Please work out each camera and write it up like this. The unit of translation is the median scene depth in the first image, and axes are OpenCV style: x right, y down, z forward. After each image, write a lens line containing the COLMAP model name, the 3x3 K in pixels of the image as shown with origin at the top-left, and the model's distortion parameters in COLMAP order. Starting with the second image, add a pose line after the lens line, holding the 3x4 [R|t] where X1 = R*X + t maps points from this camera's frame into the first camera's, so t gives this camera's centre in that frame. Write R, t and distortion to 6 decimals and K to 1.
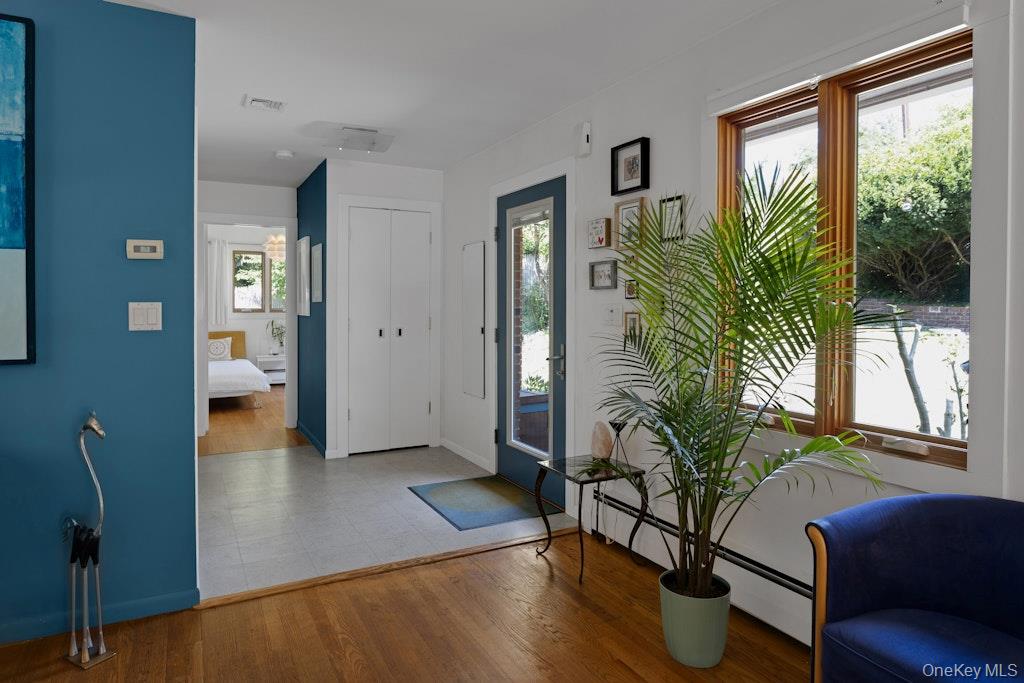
lens RADIAL K [[633.8, 0, 514.2], [0, 633.8, 315.4], [0, 0, 1]] dist [0.000138, -0.001581]
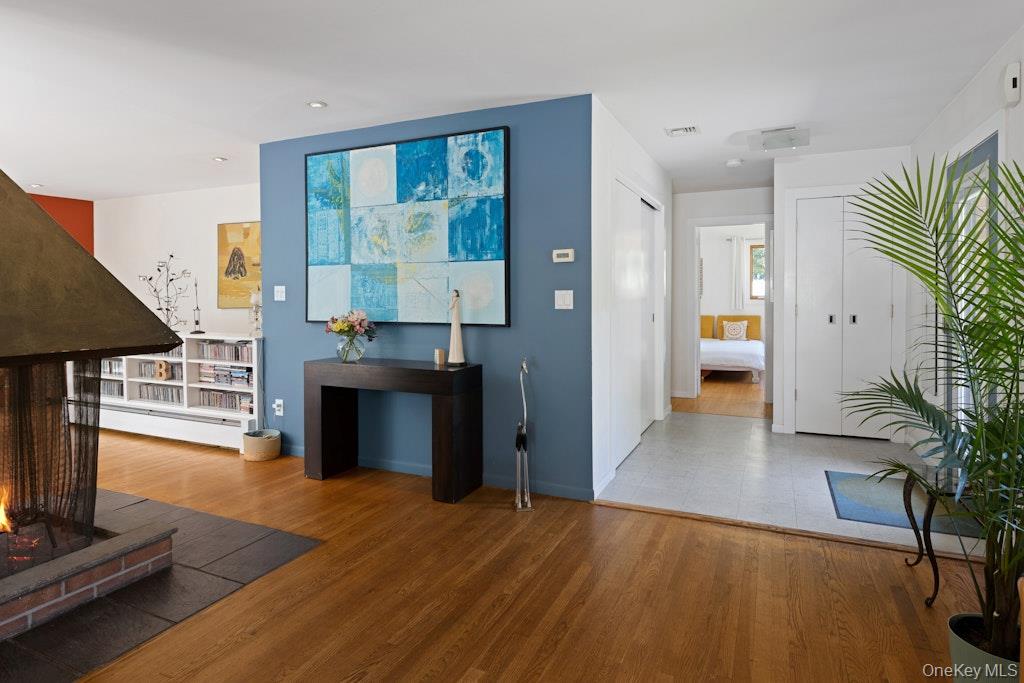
lens RADIAL K [[578.1, 0, 511.6], [0, 578.1, 305.1], [0, 0, 1]] dist [-0.002798, 0.000419]
pose [[0.599435, 0.010590, -0.800353, 0.405653], [-0.007907, 0.999942, 0.007308, 0.004620], [0.800384, 0.001947, 0.599484, 0.061497]]
